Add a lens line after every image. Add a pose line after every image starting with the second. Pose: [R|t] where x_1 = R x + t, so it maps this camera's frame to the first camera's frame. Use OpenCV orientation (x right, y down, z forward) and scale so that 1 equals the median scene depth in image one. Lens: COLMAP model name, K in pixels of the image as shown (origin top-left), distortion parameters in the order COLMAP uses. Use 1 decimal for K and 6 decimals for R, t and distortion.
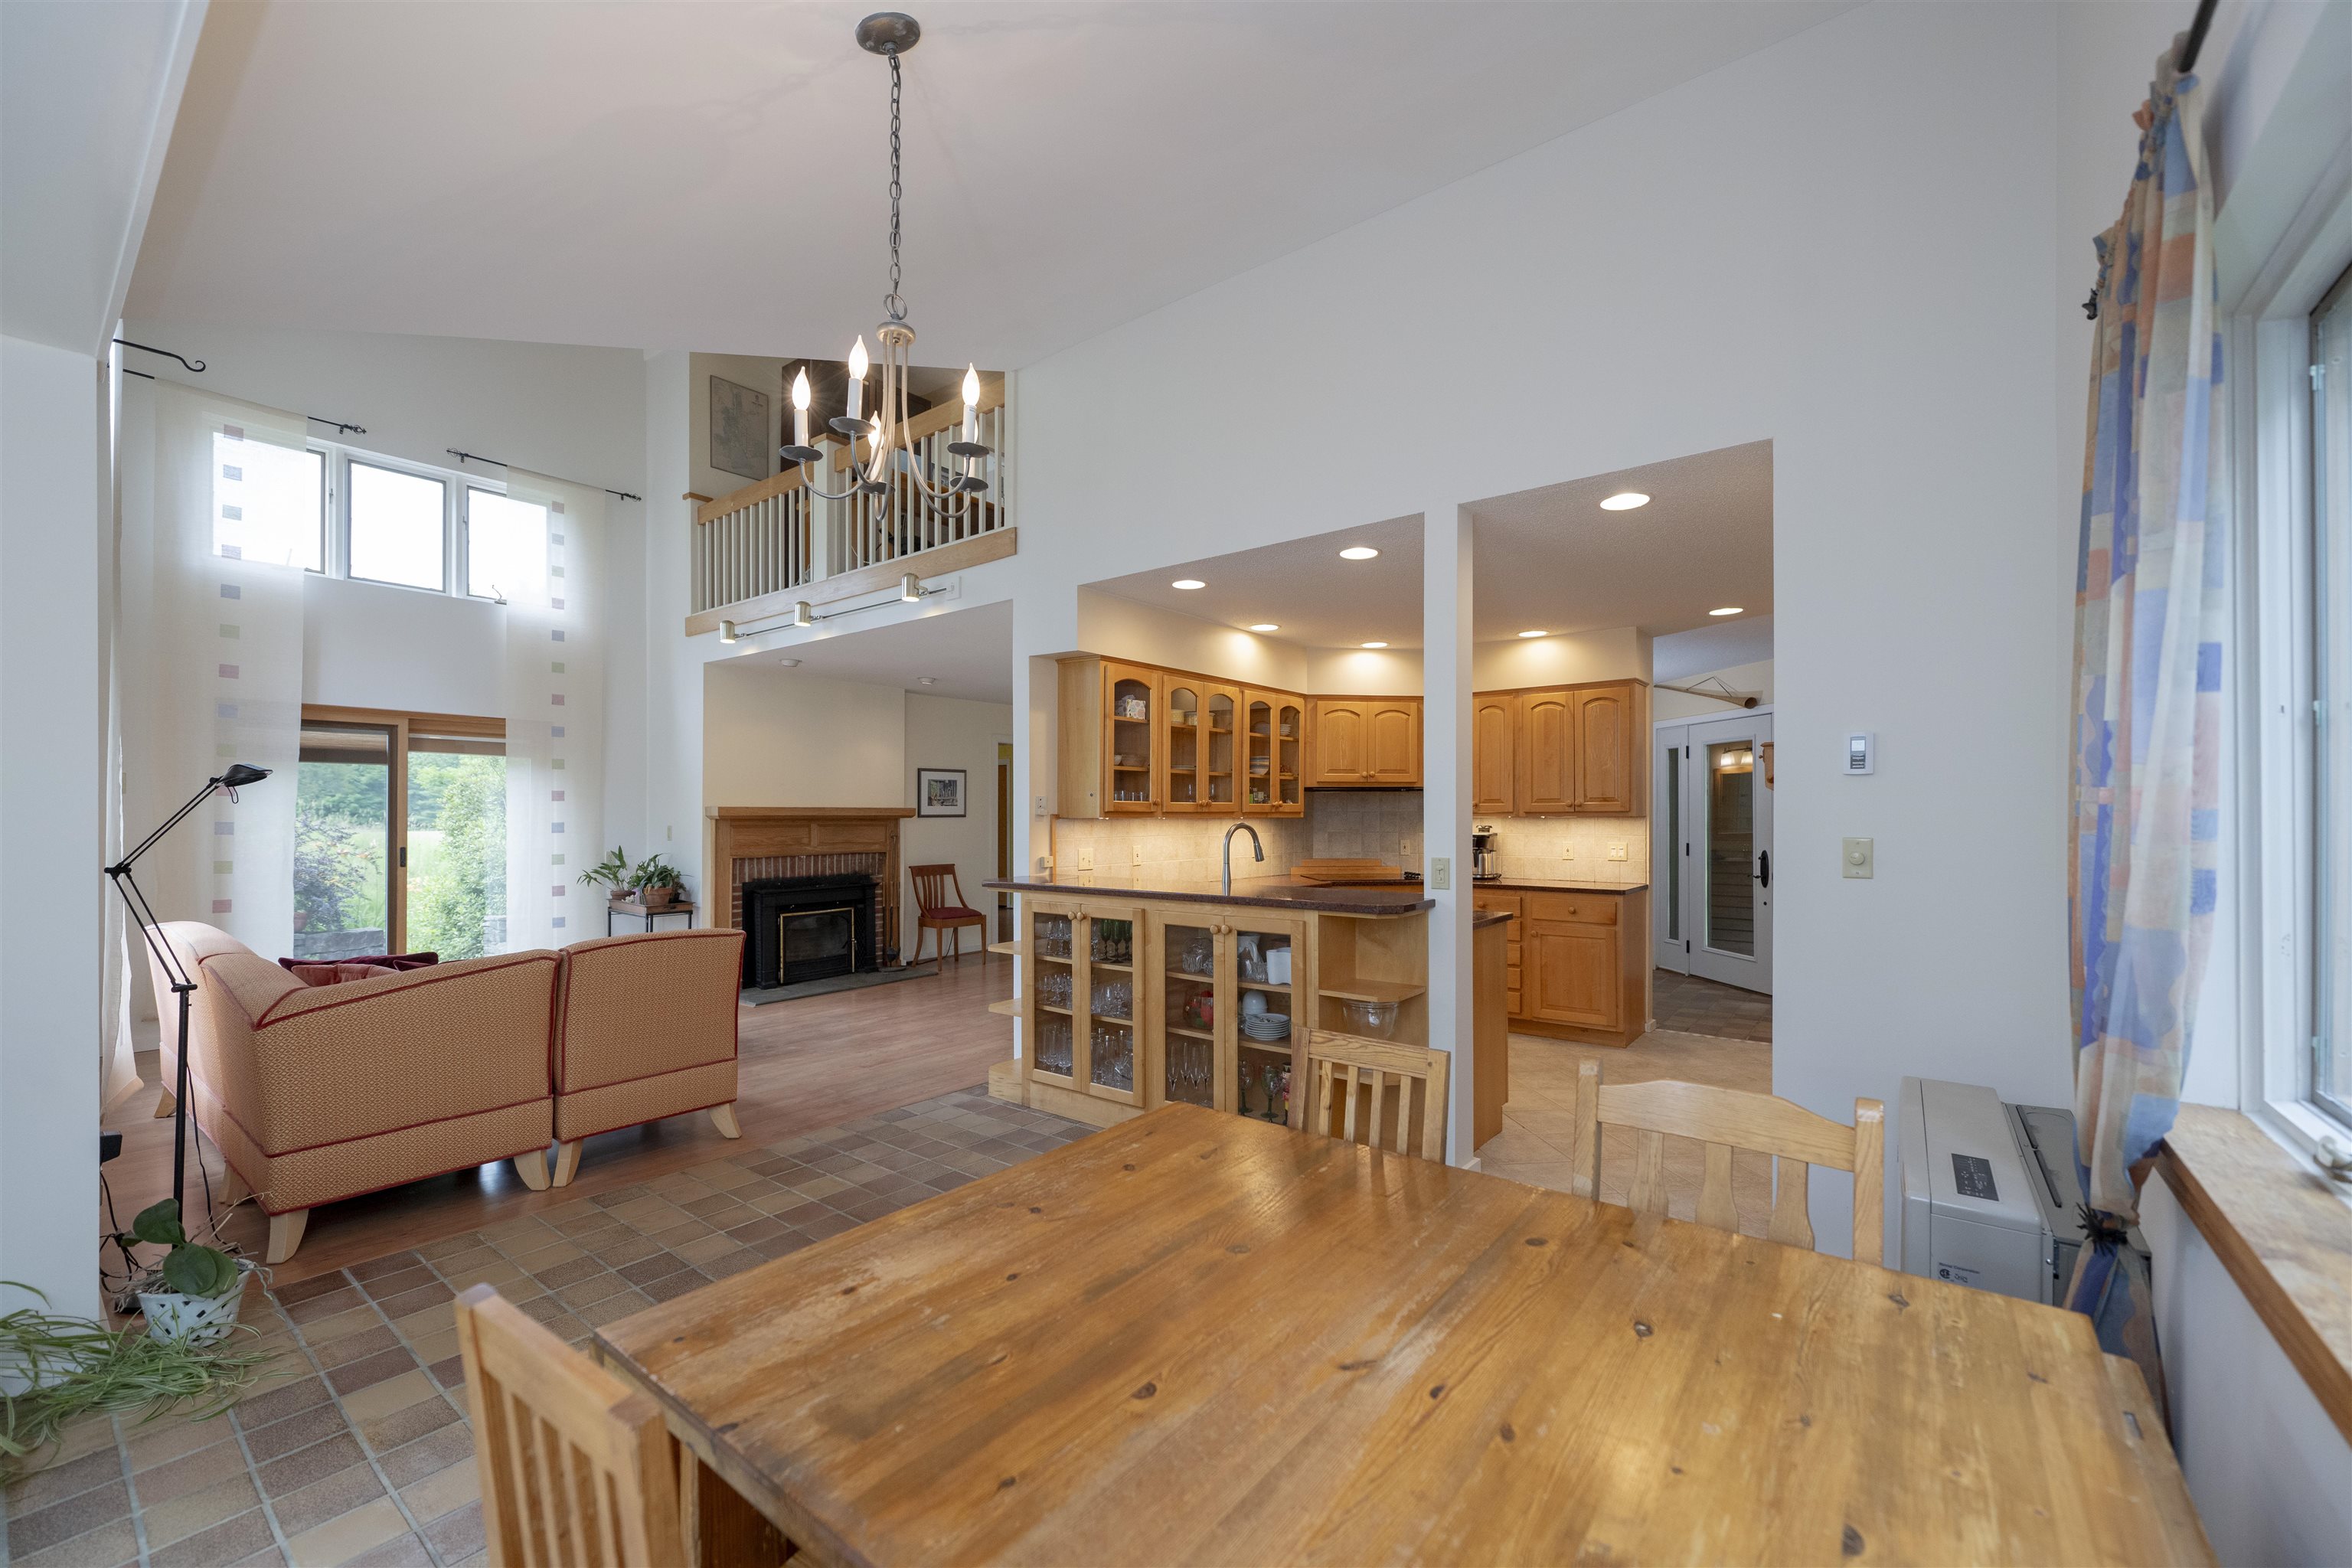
lens RADIAL K [[939.5, 0, 1180.8], [0, 939.5, 808.5], [0, 0, 1]] dist [0.001089, 0.000102]
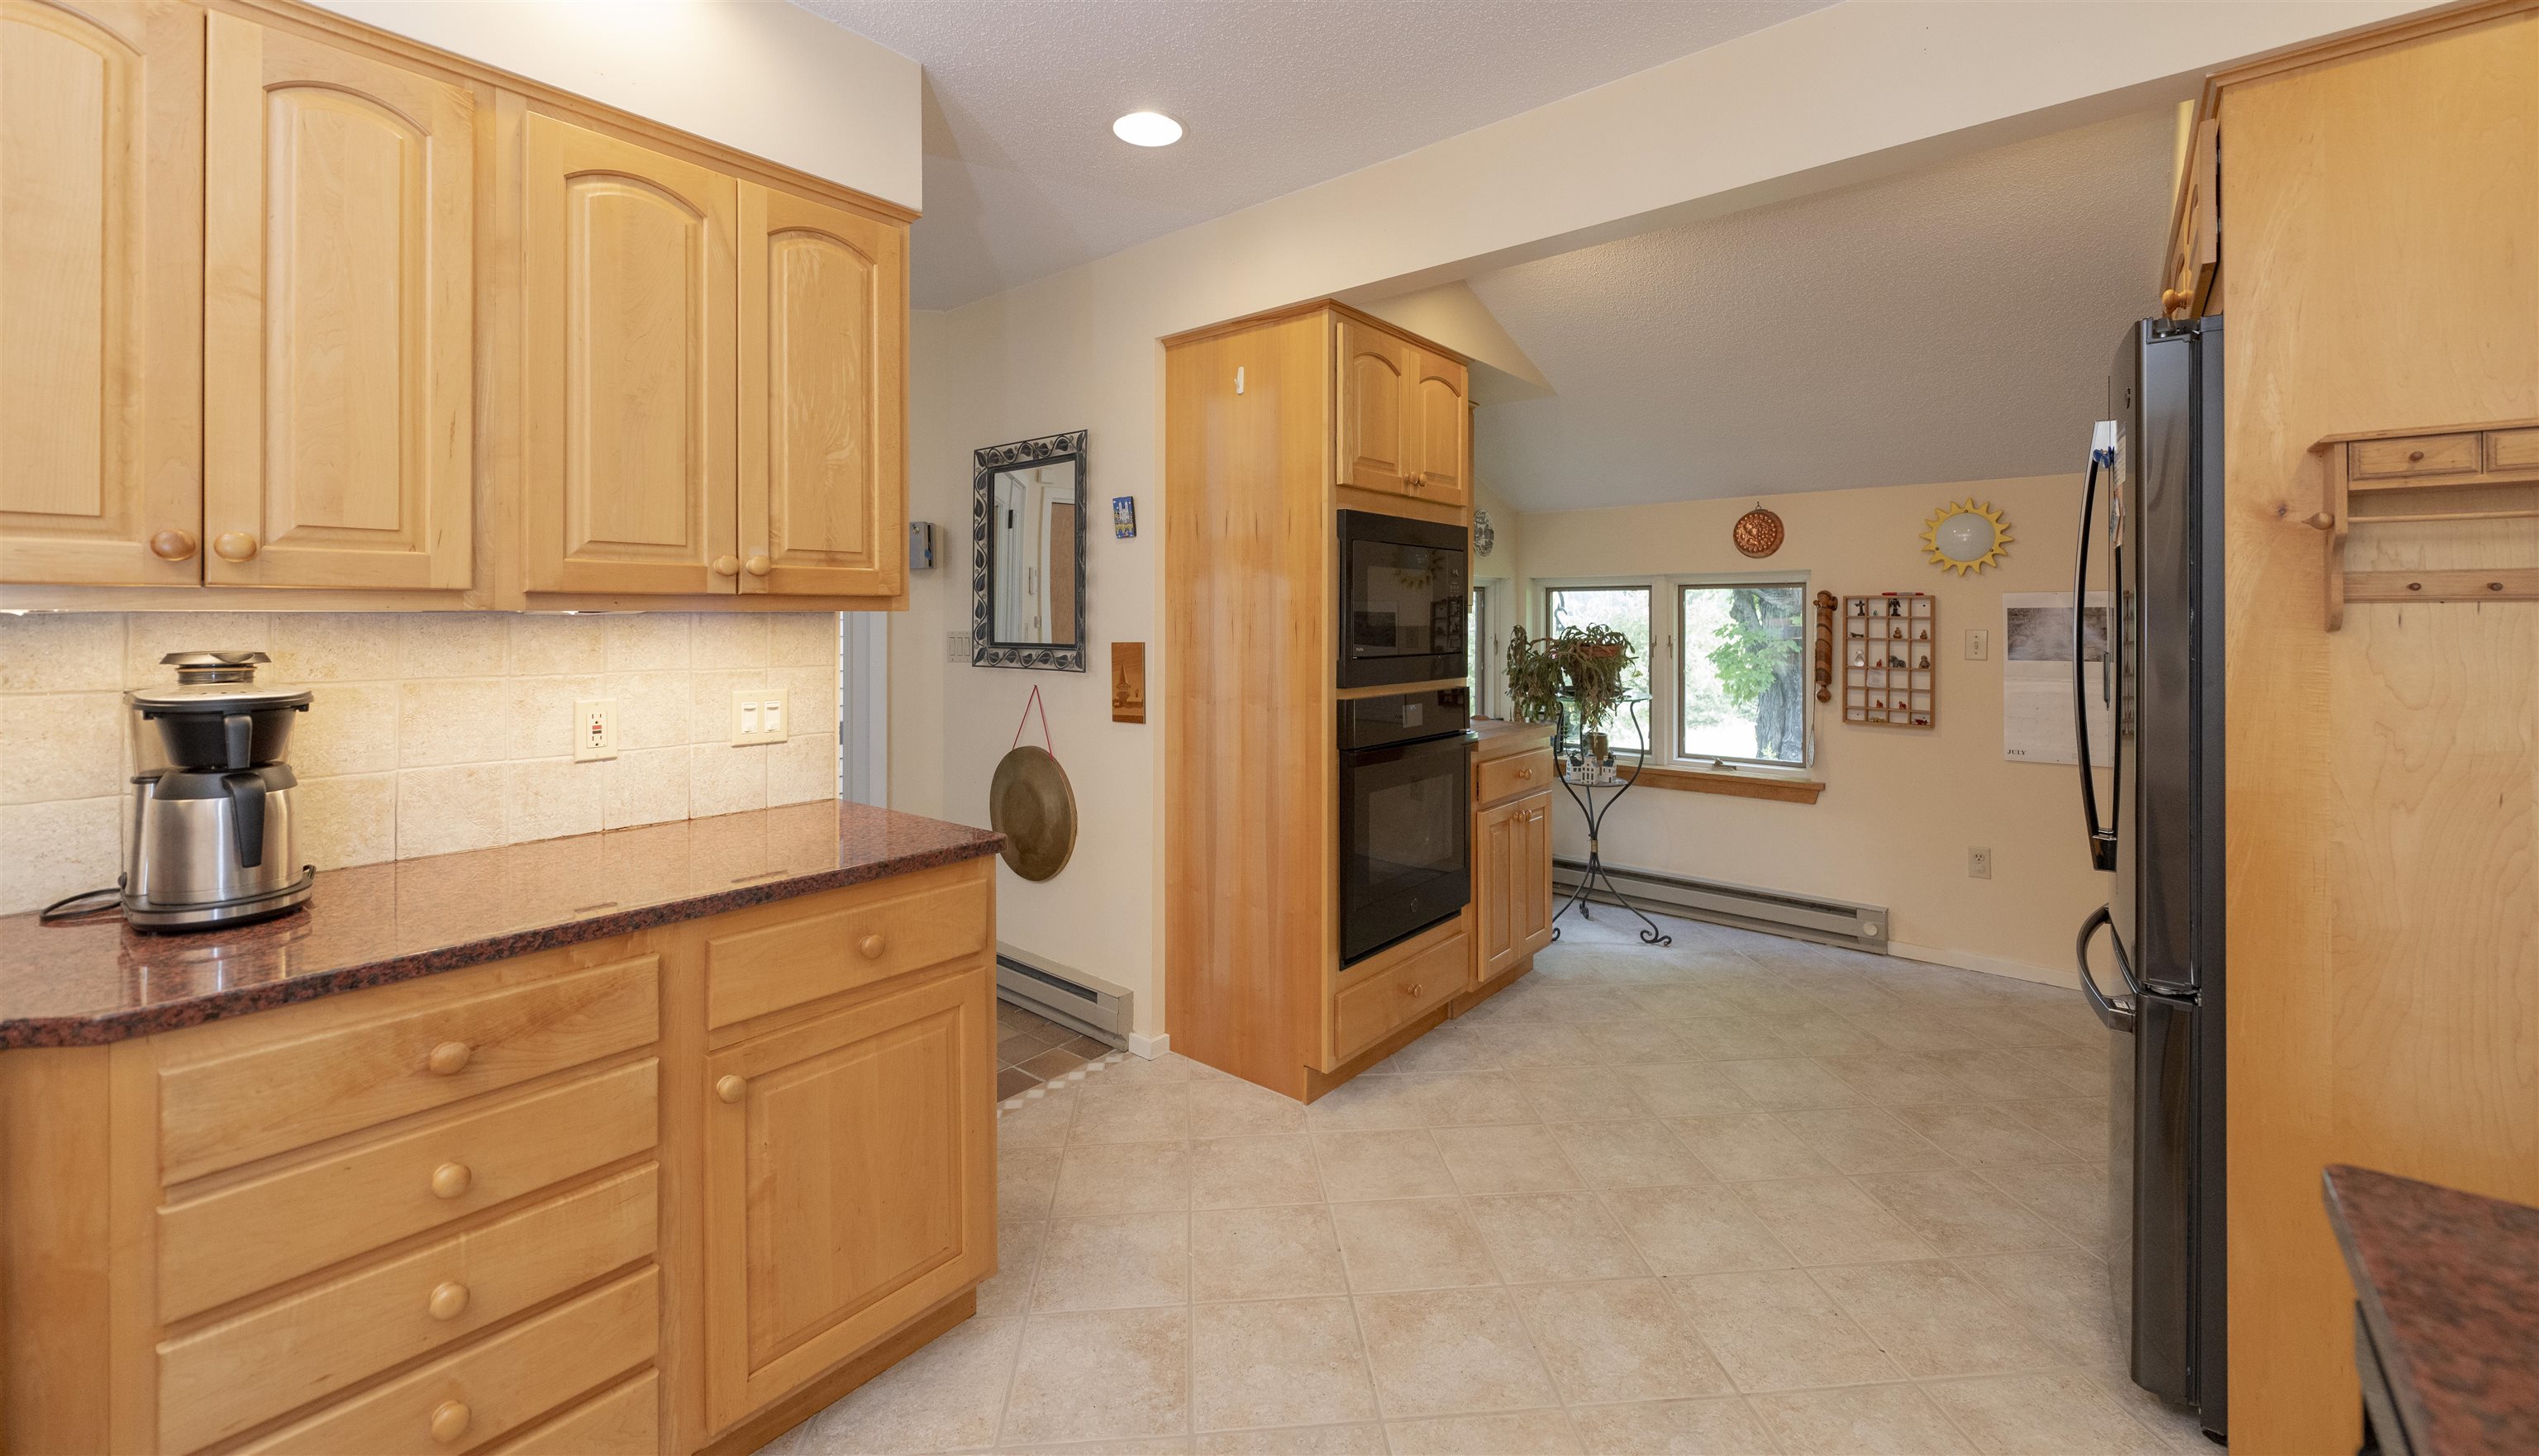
lens RADIAL K [[996.7, 0, 1260.6], [0, 996.7, 617.7], [0, 0, 1]] dist [0.000645, 0.000034]
pose [[0.029484, 0.001847, 0.999564, 0.125887], [-0.006502, 0.999977, -0.001656, 0.010619], [-0.999544, -0.006450, 0.029496, 0.884925]]
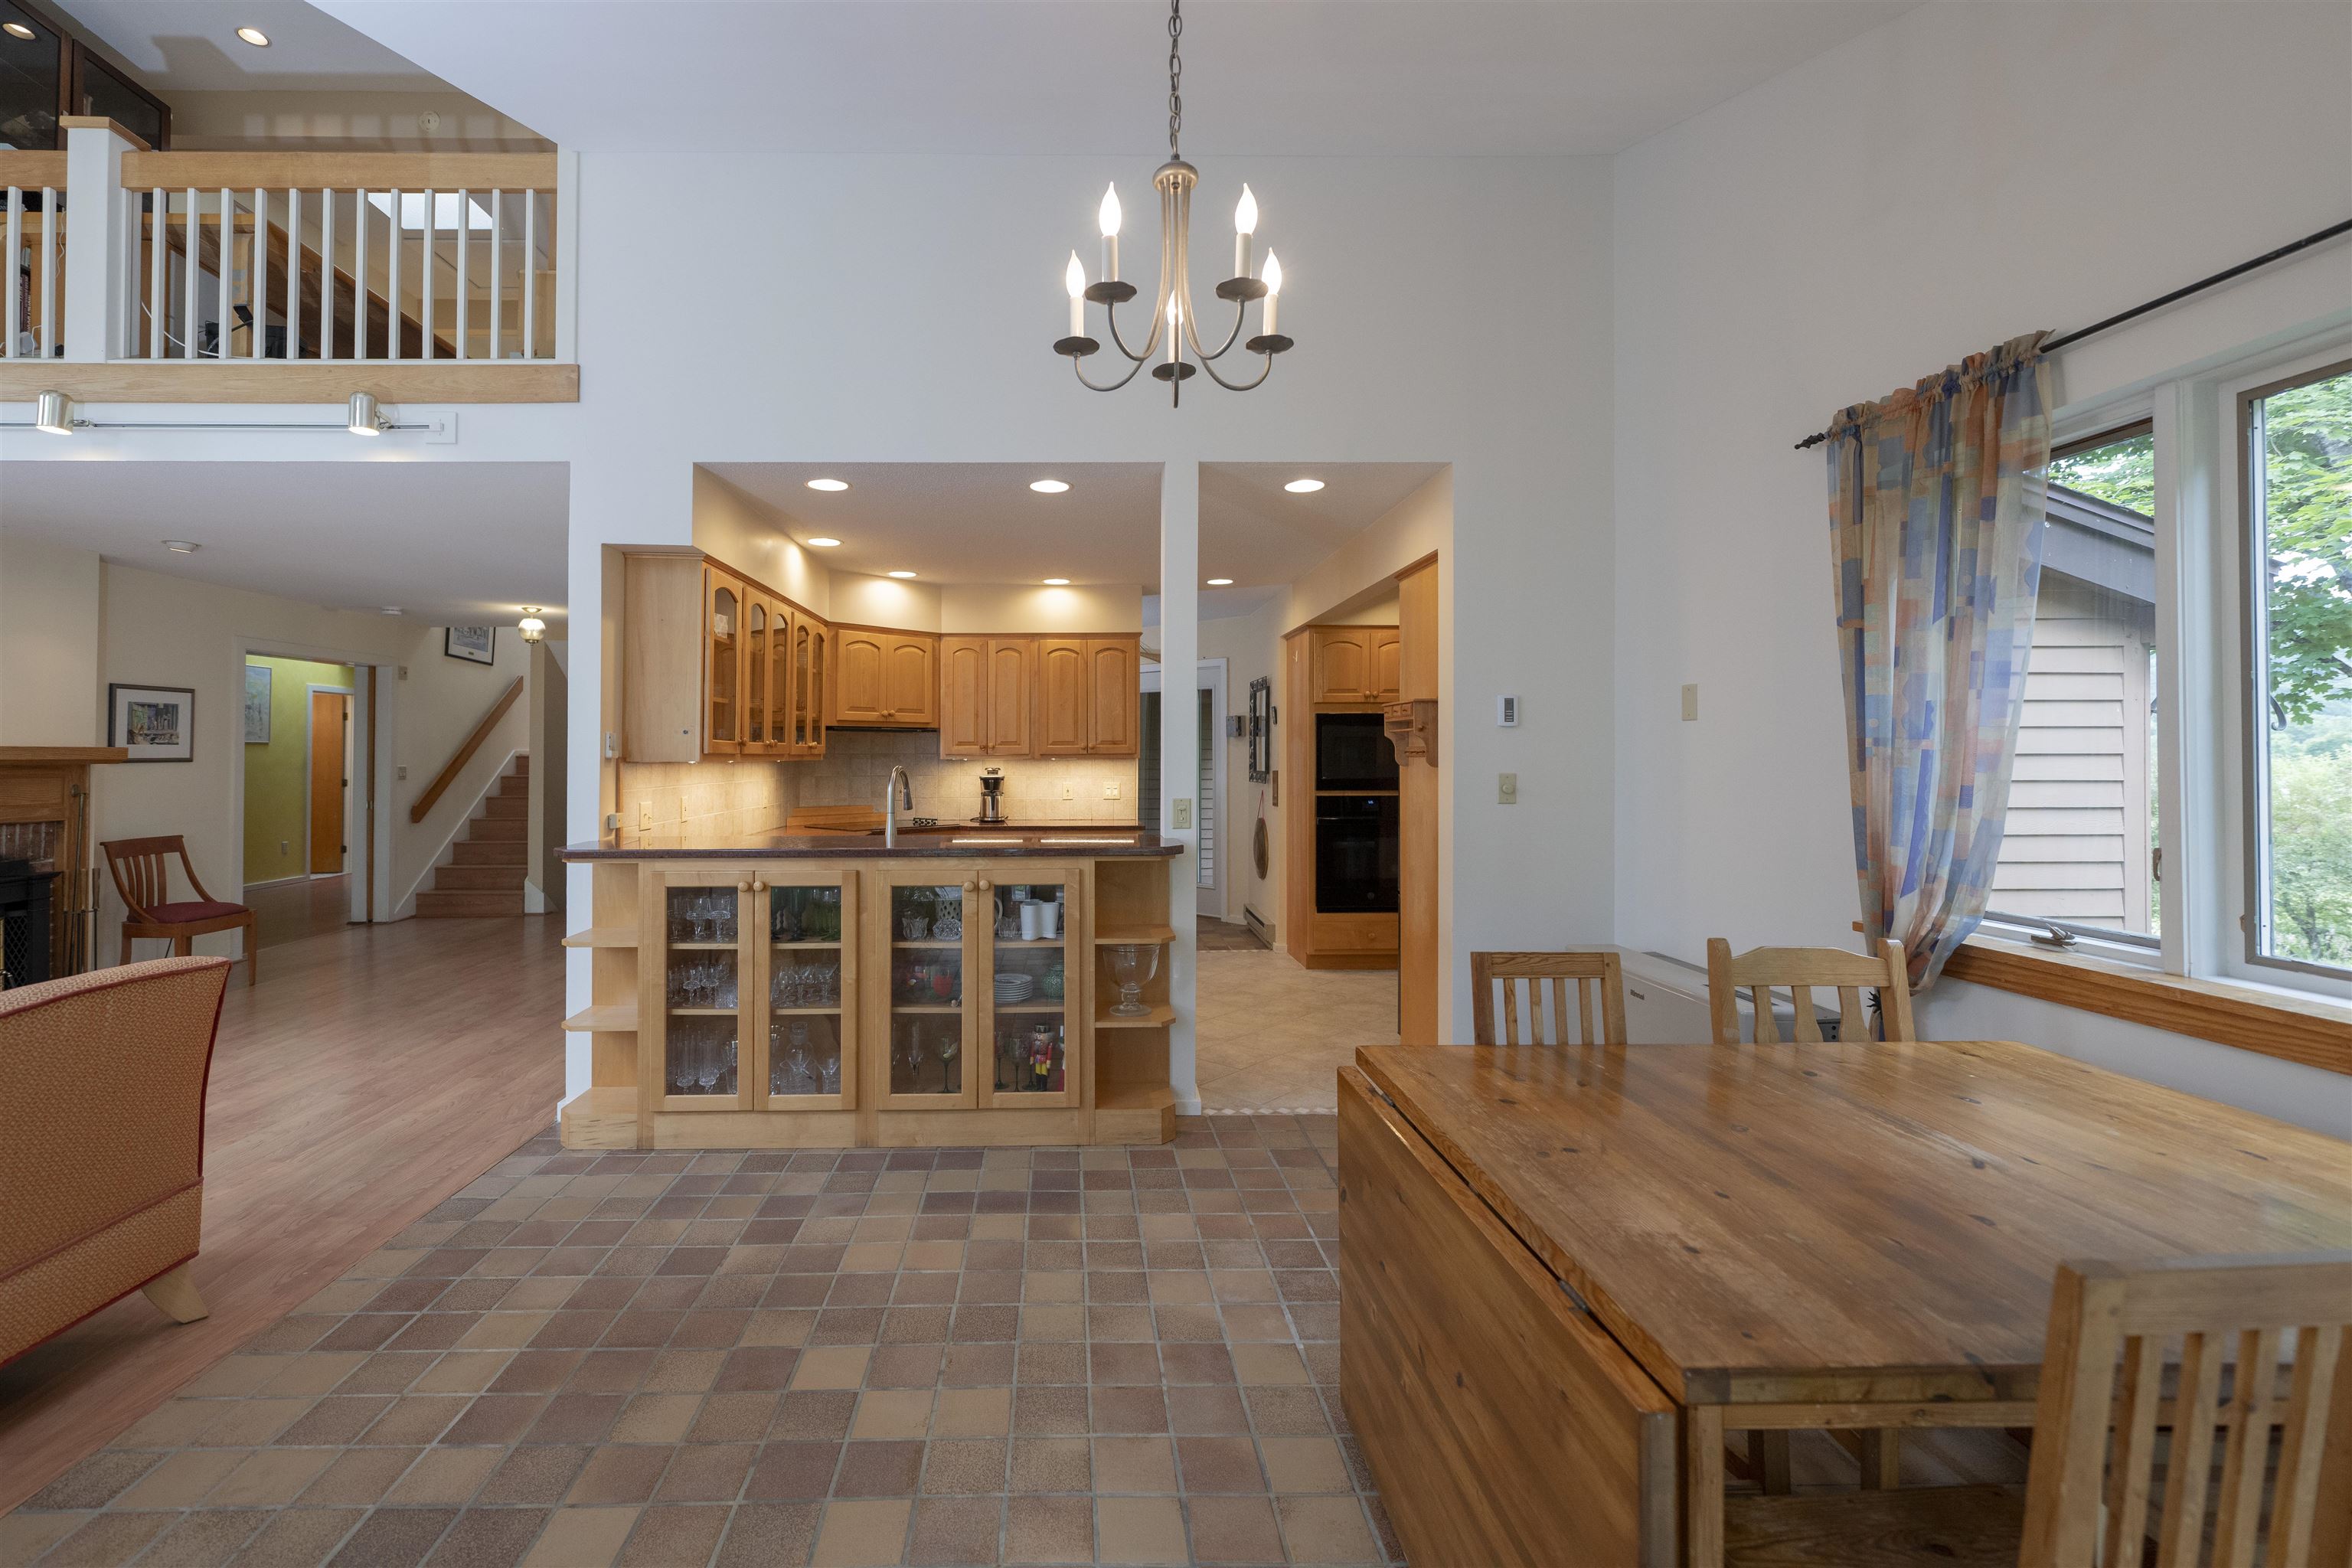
lens RADIAL K [[1015.3, 0, 1080.4], [0, 1015.3, 743.2], [0, 0, 1]] dist [0.000119, 0.000190]
pose [[0.777920, 0.007074, 0.628323, -0.324399], [-0.002635, 0.999965, -0.007996, 0.000297], [-0.628358, 0.004565, 0.777911, 0.125050]]
